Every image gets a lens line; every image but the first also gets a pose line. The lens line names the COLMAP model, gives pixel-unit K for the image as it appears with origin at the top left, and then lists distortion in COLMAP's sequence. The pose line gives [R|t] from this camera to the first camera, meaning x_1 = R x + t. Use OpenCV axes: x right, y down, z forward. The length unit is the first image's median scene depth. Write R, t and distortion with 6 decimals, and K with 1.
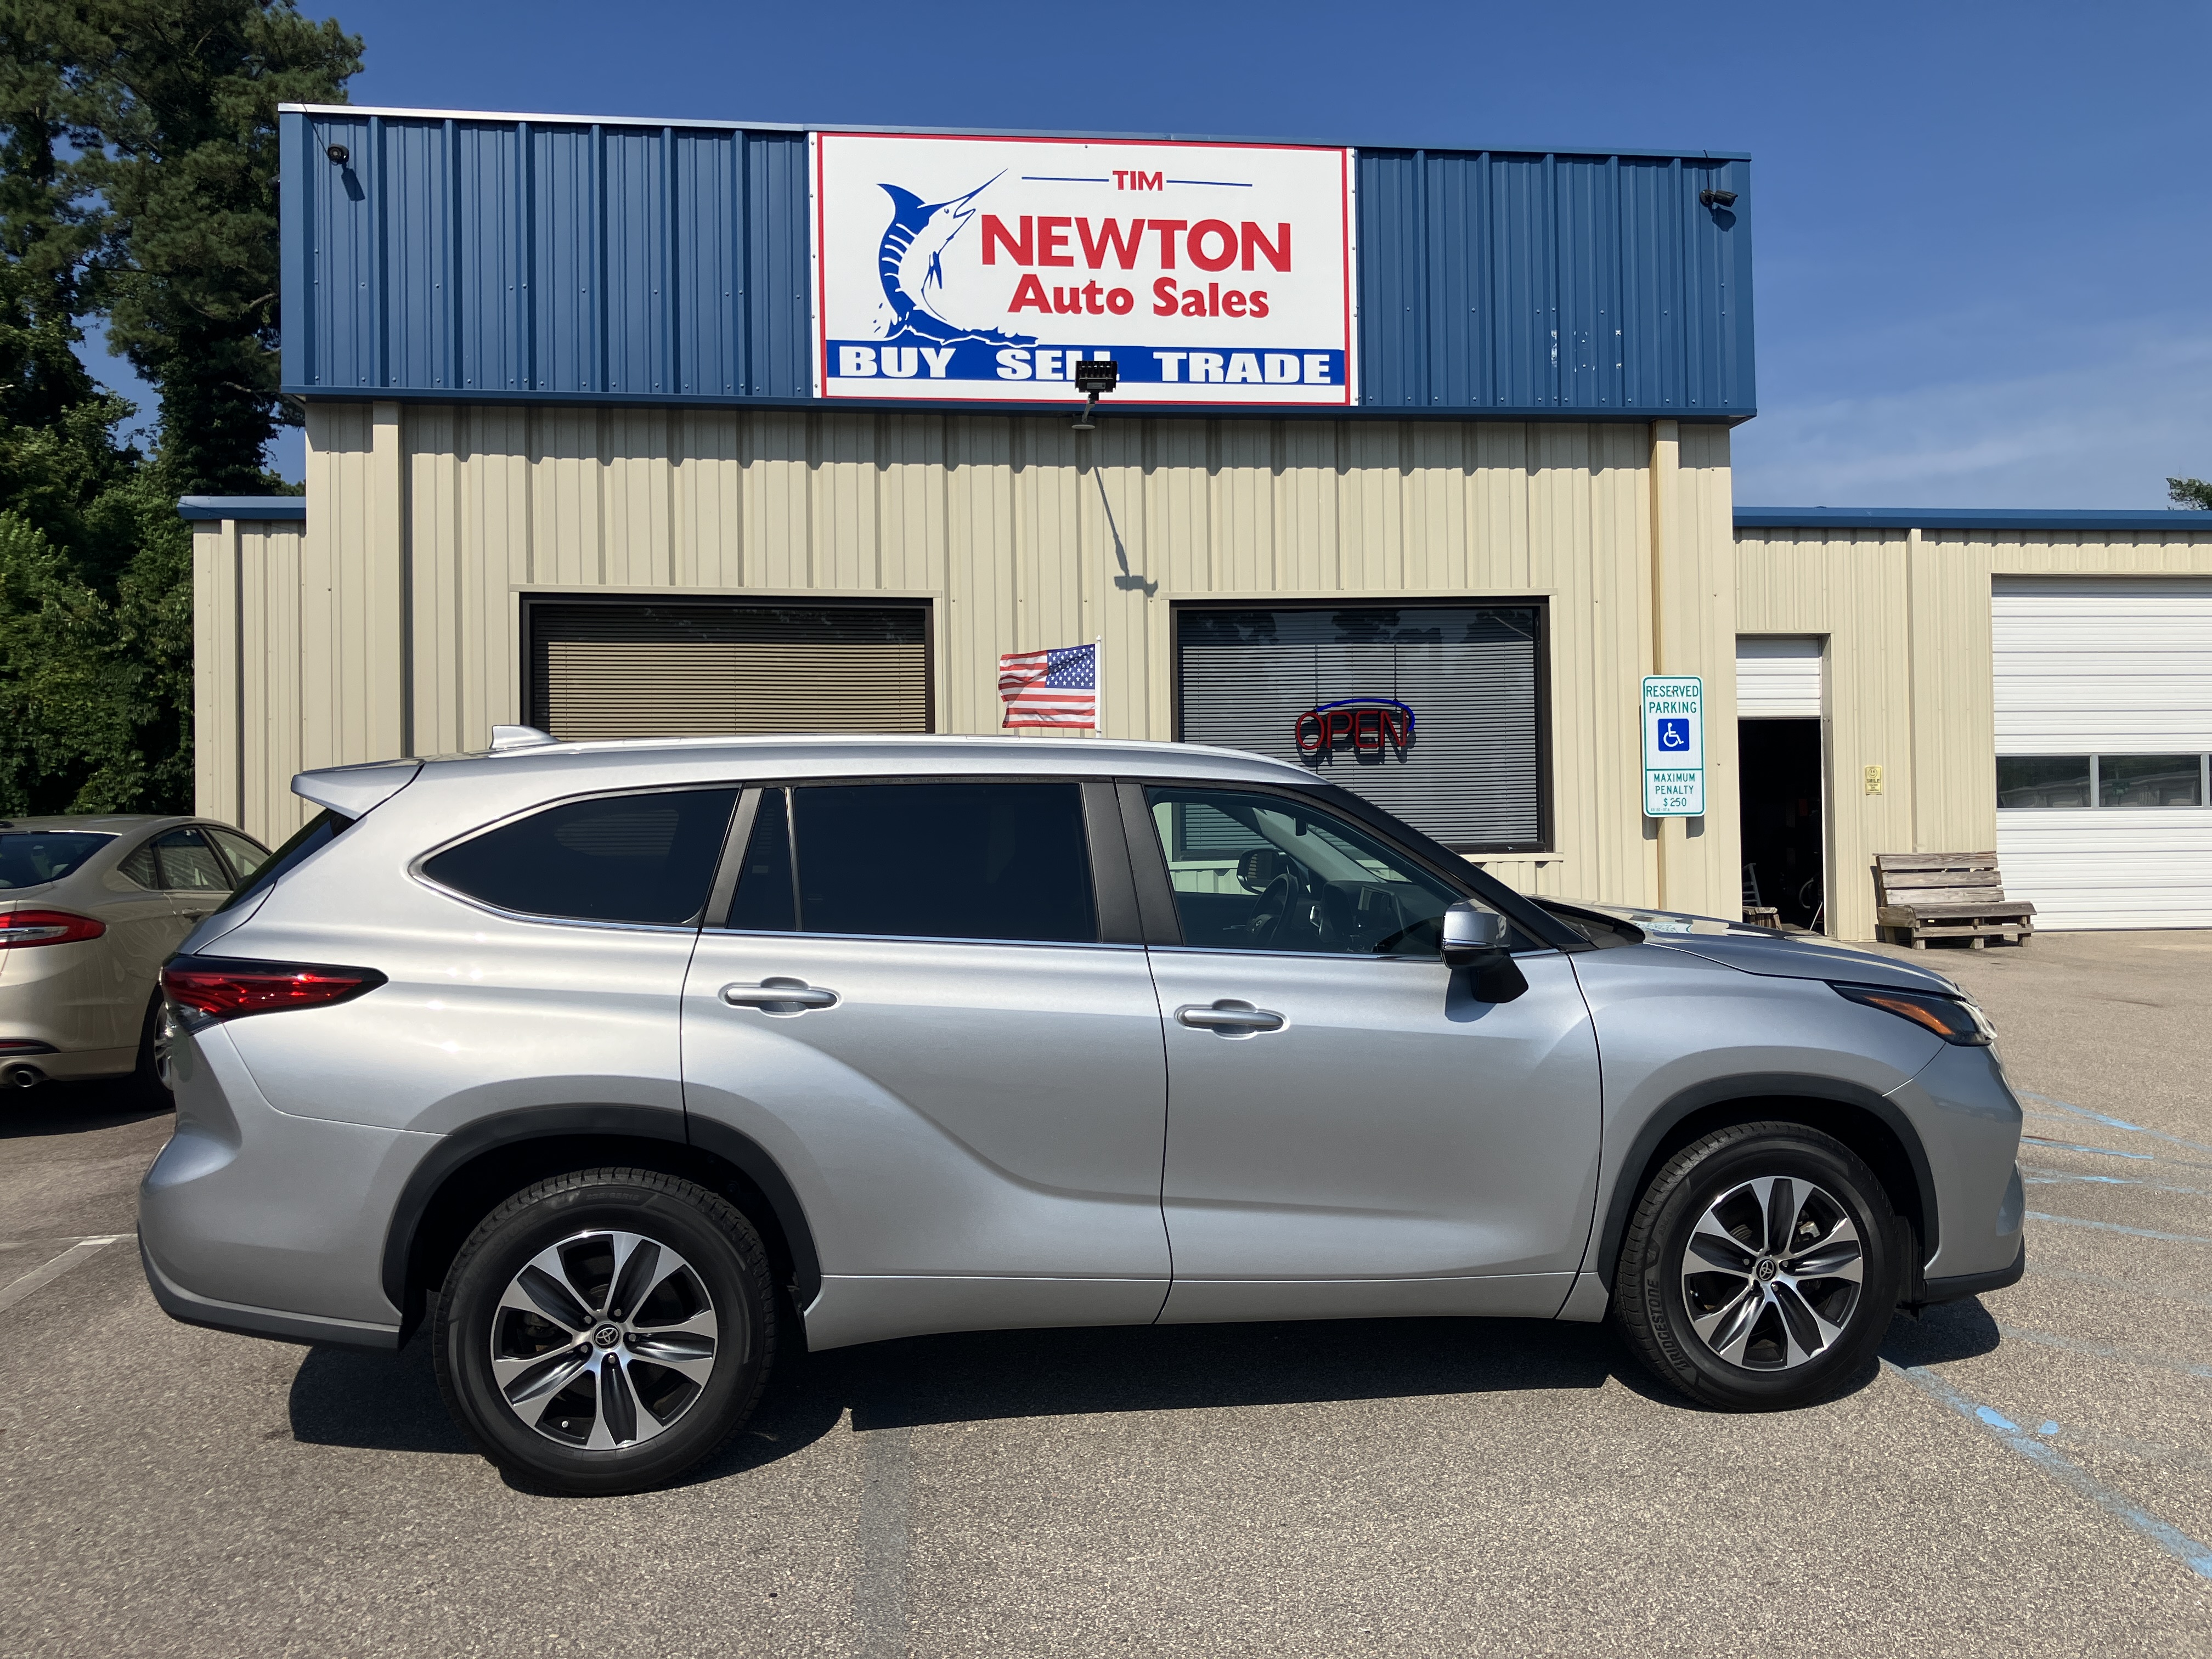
lens RADIAL K [[1818.3, 0, 1071.2], [0, 1818.3, 822.1], [0, 0, 1]] dist [-0.003205, -0.004954]
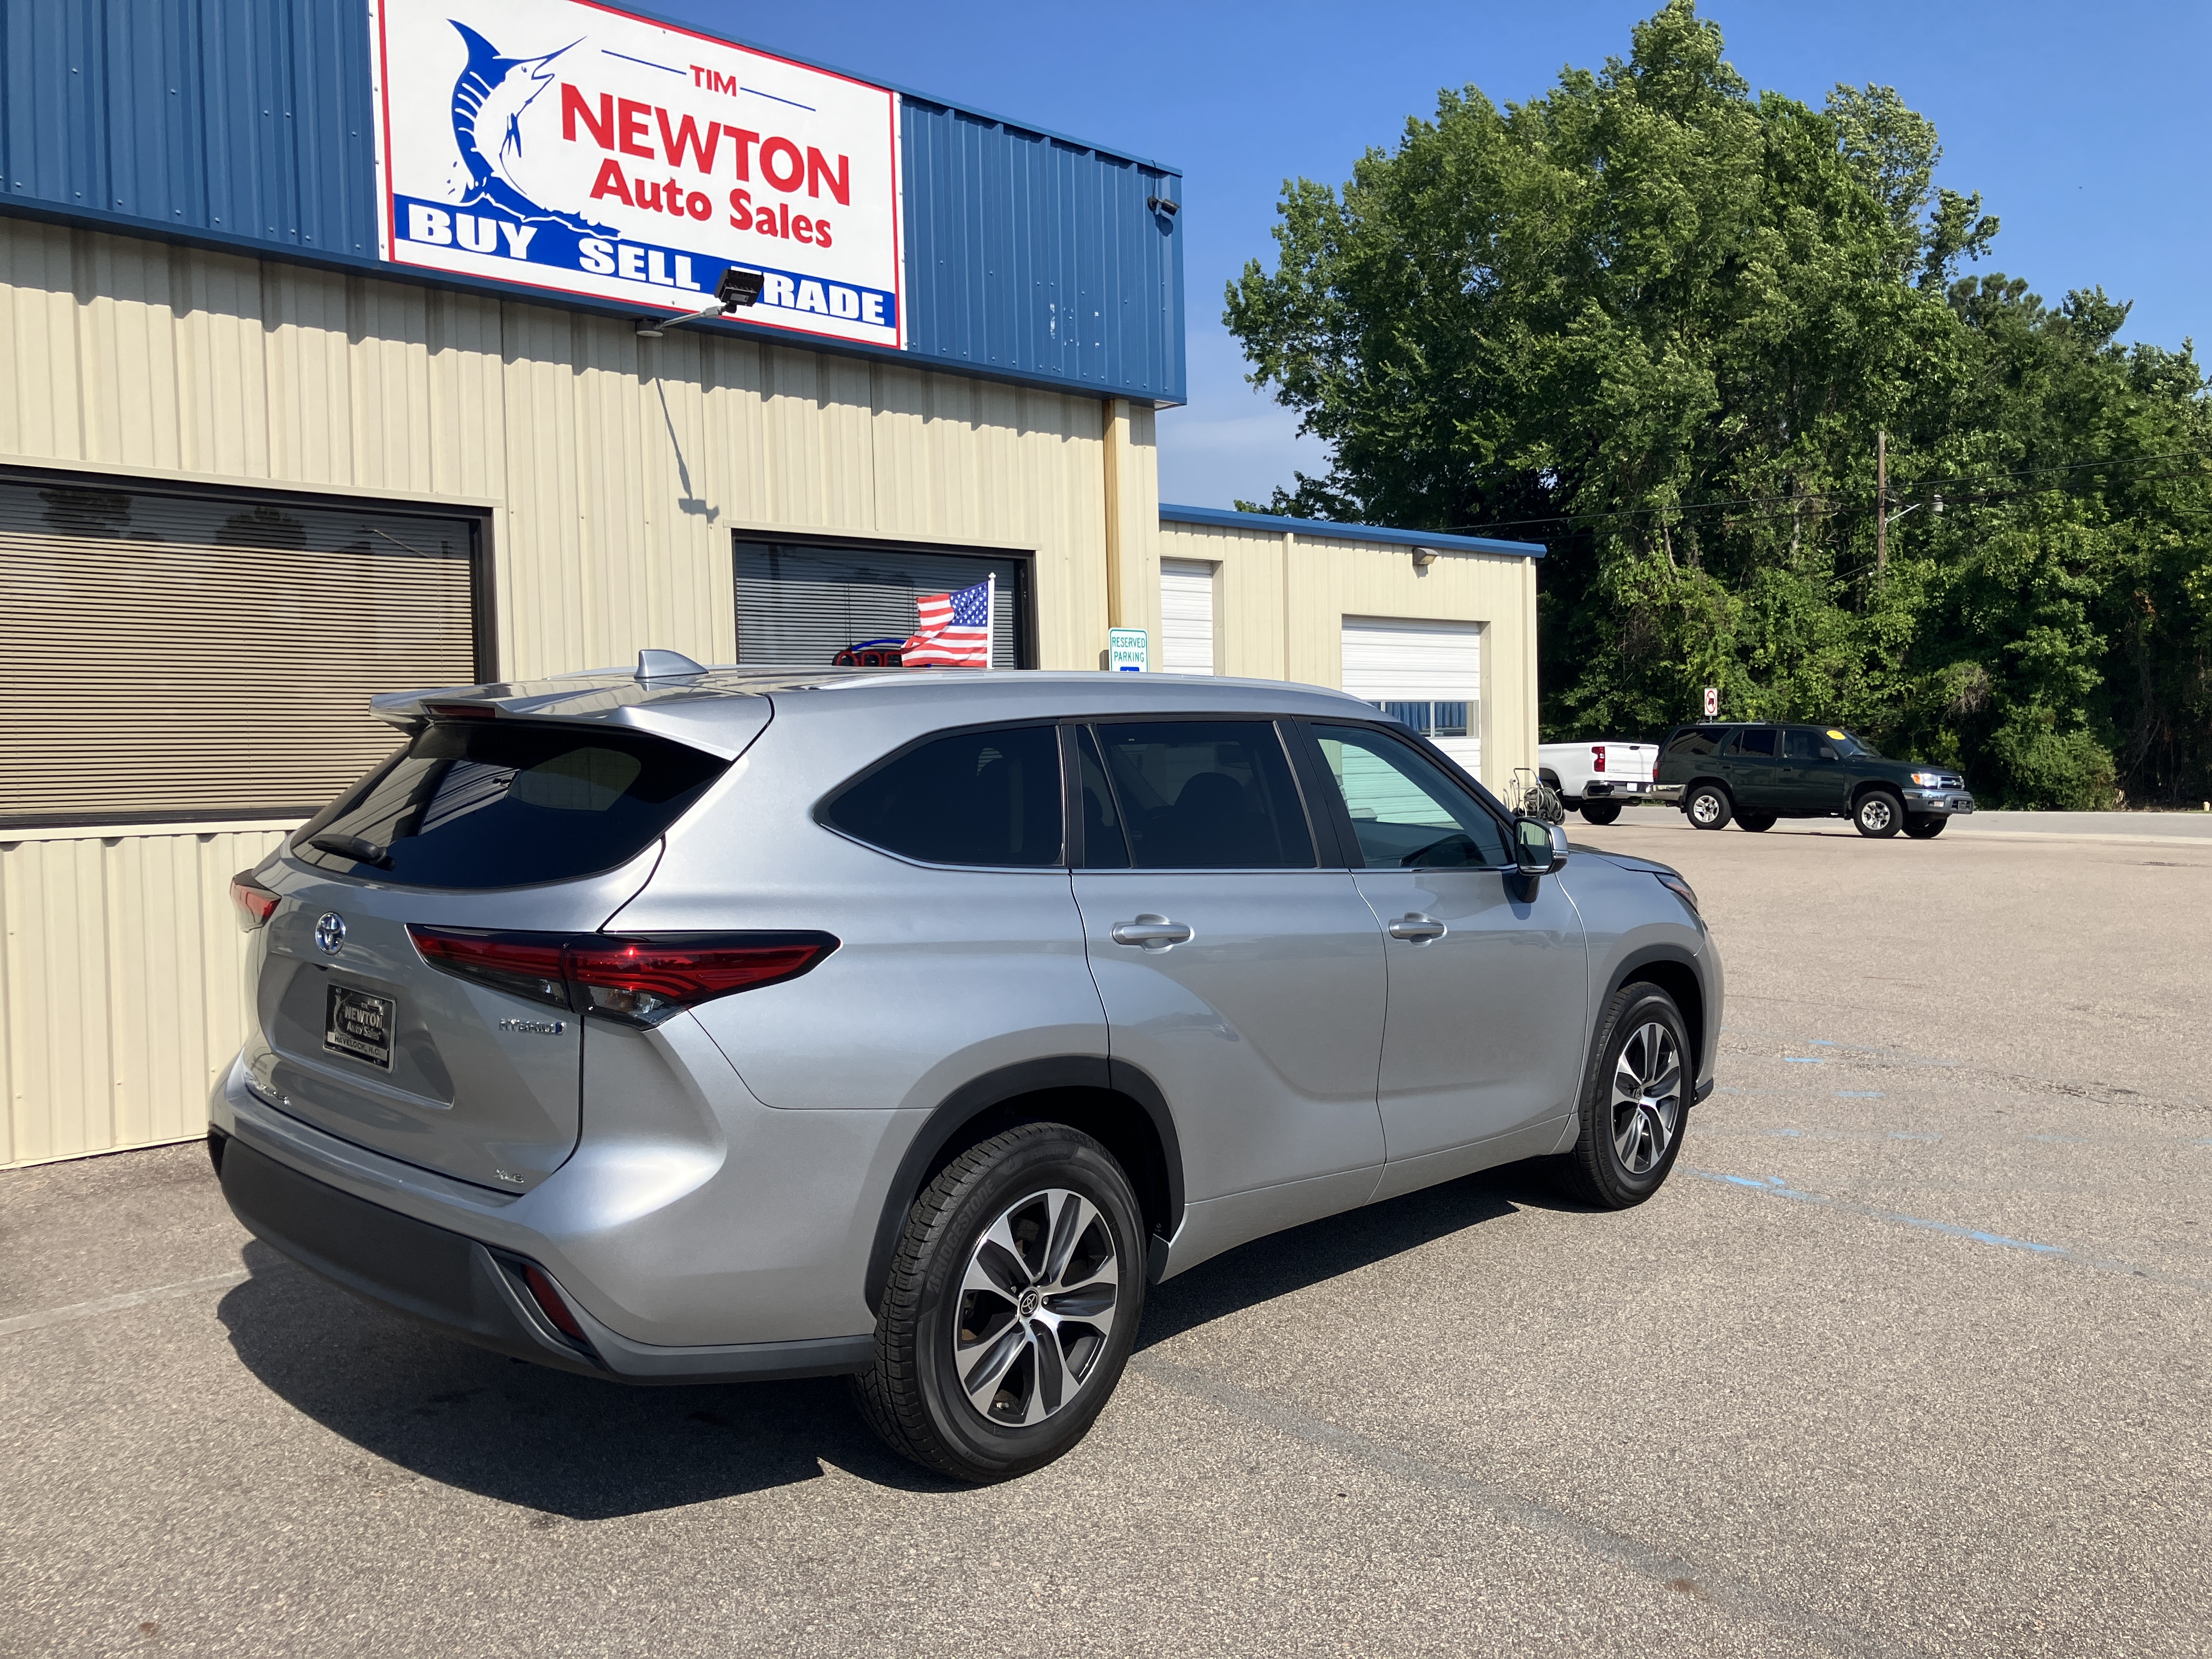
lens RADIAL K [[1823.7, 0, 1106.0], [0, 1823.7, 829.5], [0, 0, 1]] dist [-0.013881, -0.011015]
pose [[0.786315, -0.032757, 0.616957, -0.400348], [0.009167, 0.999102, 0.041363, -0.000833], [-0.617758, -0.026869, 0.785909, 0.120306]]
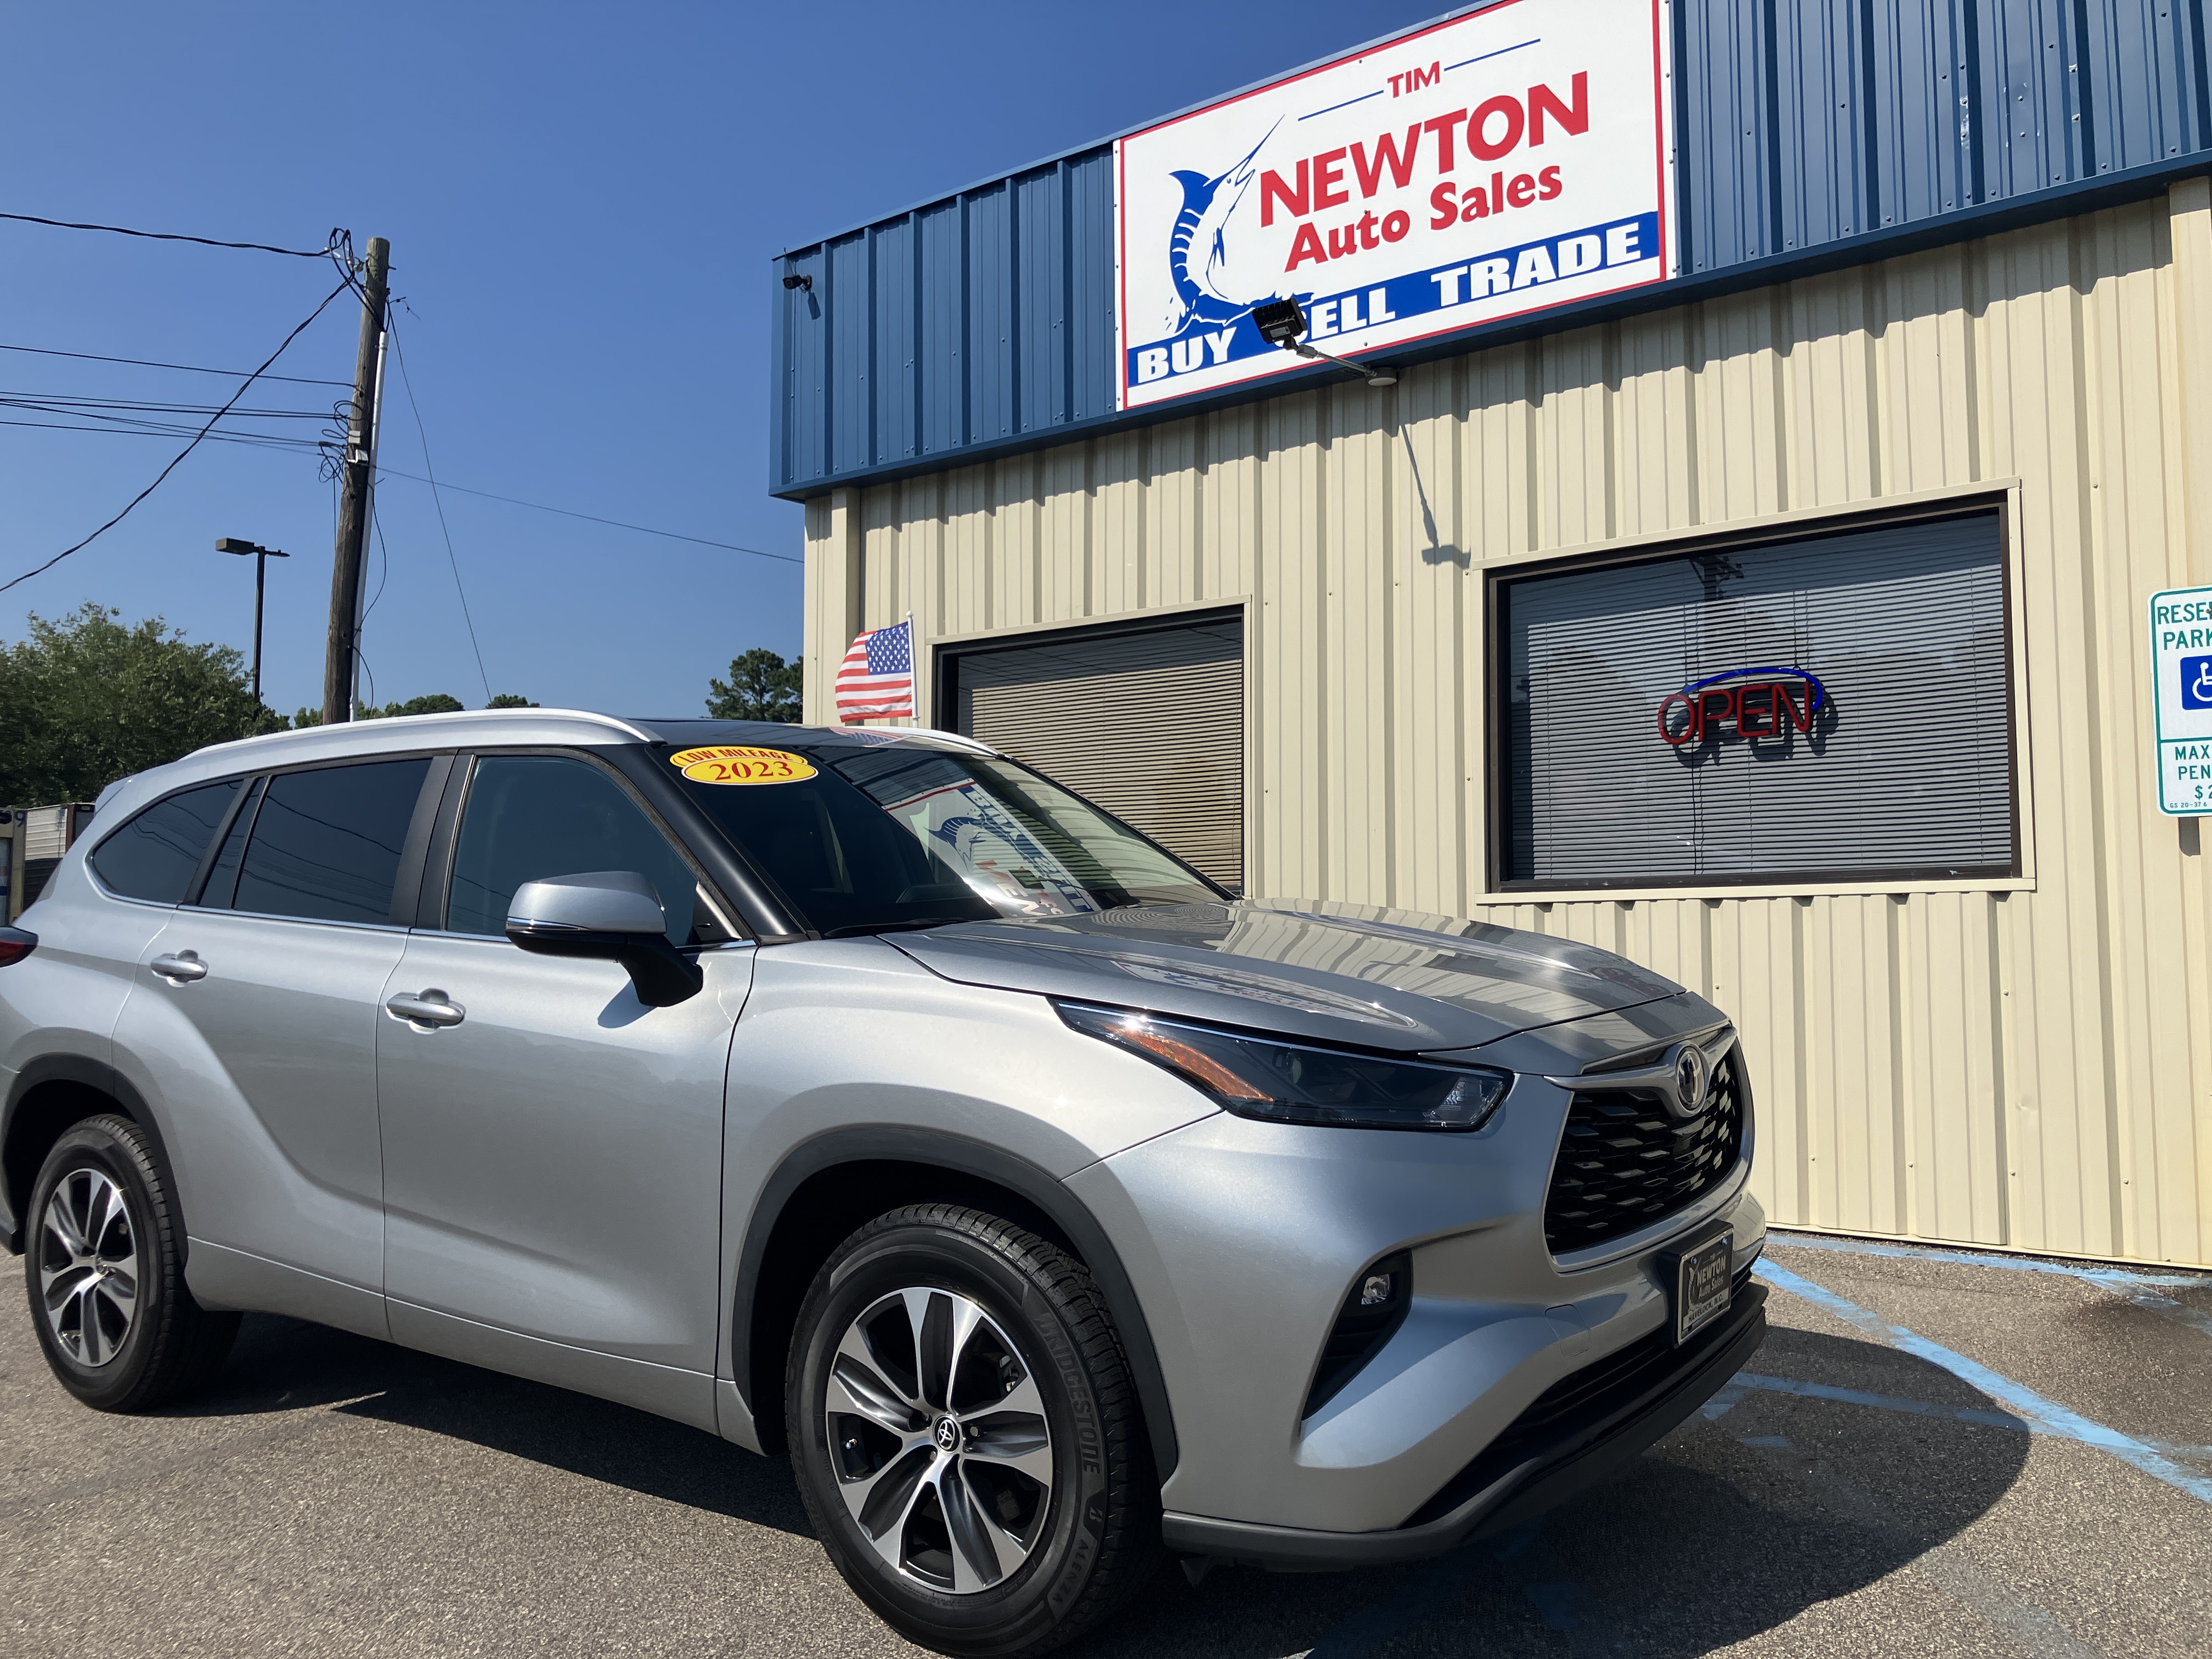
lens RADIAL K [[1796.5, 0, 1106.0], [0, 1796.5, 829.5], [0, 0, 1]] dist [0.018384, -0.150301]
pose [[0.706666, -0.034445, -0.706708, 0.510551], [-0.003586, 0.998627, -0.052260, 0.036081], [0.707538, 0.039465, 0.705572, 0.330748]]
